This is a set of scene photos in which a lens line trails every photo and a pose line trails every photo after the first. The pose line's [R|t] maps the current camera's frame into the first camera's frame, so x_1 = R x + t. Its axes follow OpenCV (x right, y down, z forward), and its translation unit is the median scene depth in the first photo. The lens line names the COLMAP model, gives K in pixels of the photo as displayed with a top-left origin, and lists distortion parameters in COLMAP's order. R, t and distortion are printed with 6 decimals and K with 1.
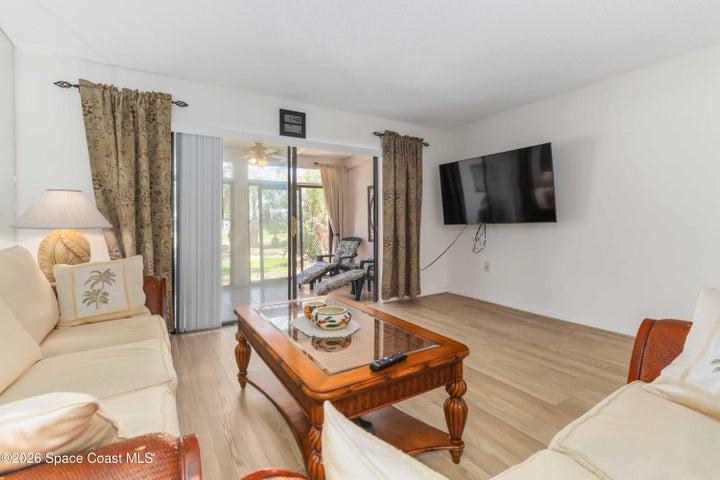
lens RADIAL K [[335.5, 0, 362.3], [0, 335.5, 221.3], [0, 0, 1]] dist [0.005030, -0.001079]
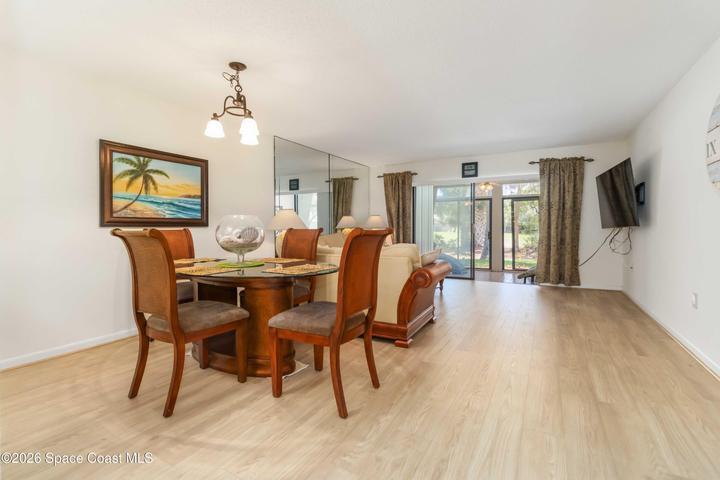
lens RADIAL K [[335.5, 0, 362.1], [0, 335.5, 230.8], [0, 0, 1]] dist [0.005030, -0.001079]
pose [[0.487210, 0.013572, -0.873179, 1.045504], [0.001726, 0.999862, 0.016504, -0.002959], [0.873283, -0.009548, 0.487119, -0.342486]]
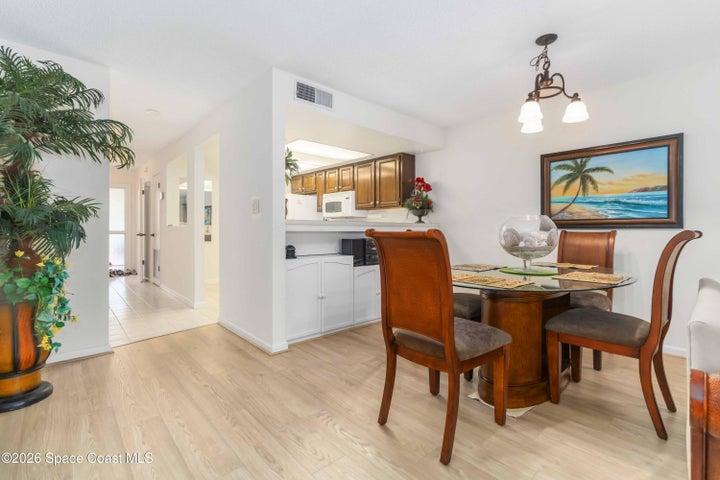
lens RADIAL K [[335.5, 0, 357.3], [0, 335.5, 228.9], [0, 0, 1]] dist [0.005030, -0.001079]
pose [[-0.985754, 0.000467, -0.168195, 0.717118], [0.000841, 0.999997, -0.002155, 0.002198], [0.168194, -0.002265, -0.985751, 0.344712]]
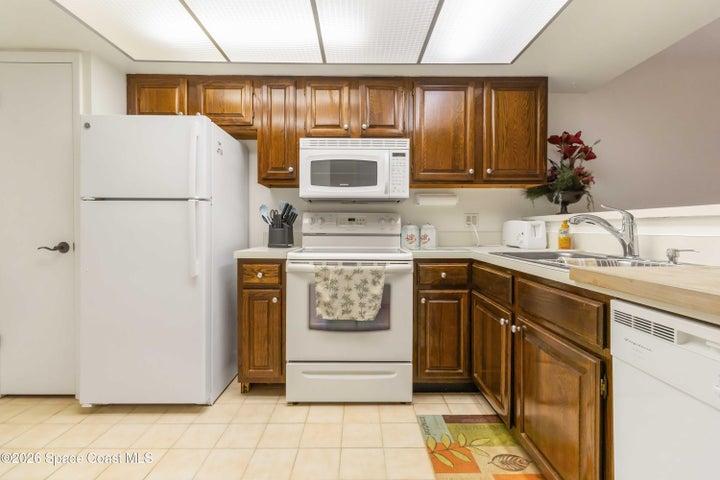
lens RADIAL K [[335.5, 0, 356.2], [0, 335.5, 229.6], [0, 0, 1]] dist [0.005030, -0.001079]
pose [[-0.526097, 0.007956, -0.850387, 1.087194], [0.000000, 0.999956, 0.009355, 0.001117], [0.850425, 0.004922, -0.526074, -0.801283]]
